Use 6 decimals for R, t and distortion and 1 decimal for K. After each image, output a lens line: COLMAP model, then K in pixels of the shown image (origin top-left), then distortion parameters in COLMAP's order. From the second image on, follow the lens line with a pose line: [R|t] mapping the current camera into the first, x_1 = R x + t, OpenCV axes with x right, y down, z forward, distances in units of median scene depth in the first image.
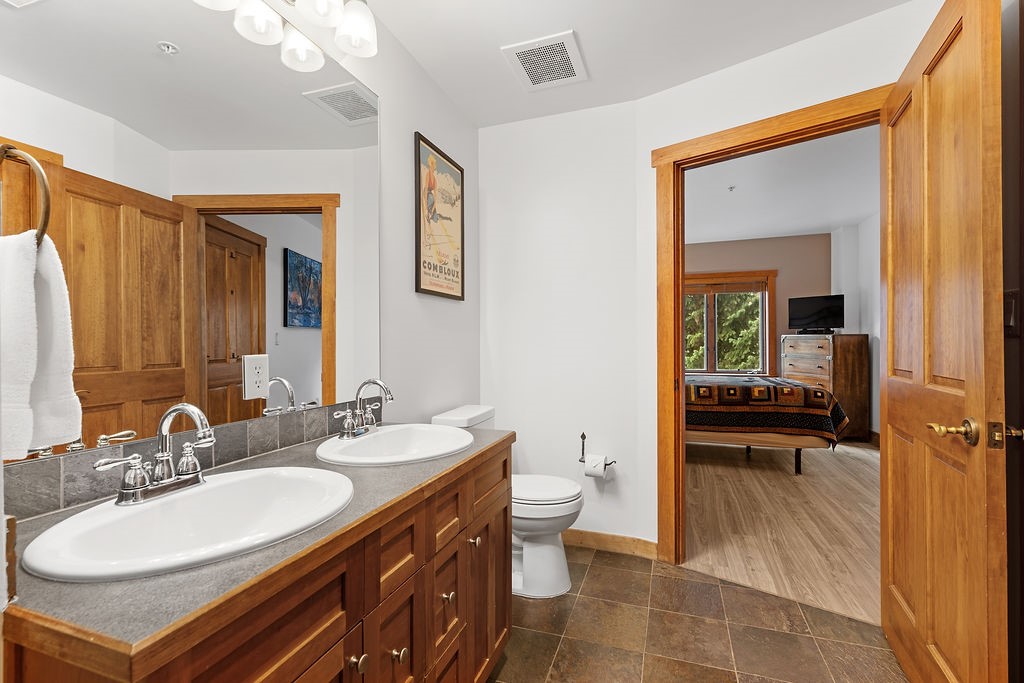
lens RADIAL K [[458.4, 0, 508.6], [0, 458.4, 340.2], [0, 0, 1]] dist [-0.001751, -0.001105]
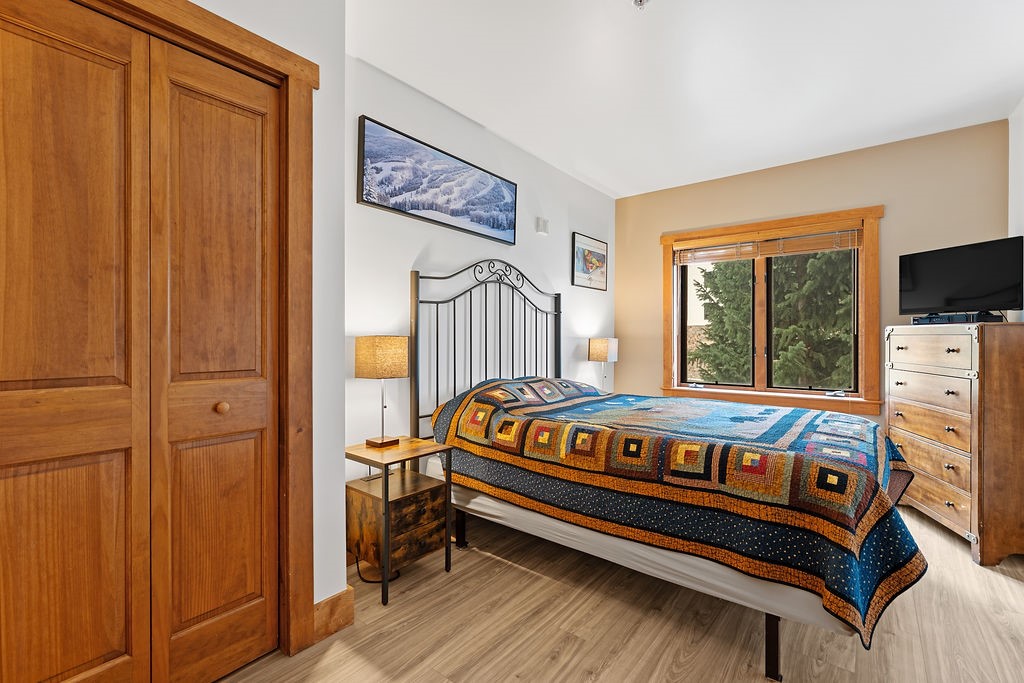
lens RADIAL K [[458.4, 0, 508.6], [0, 458.4, 340.2], [0, 0, 1]] dist [-0.001751, -0.001105]
pose [[0.949343, 0.007373, -0.314156, 0.507190], [-0.005257, 0.999957, 0.007584, 0.003809], [0.314198, -0.005549, 0.949341, 0.528685]]
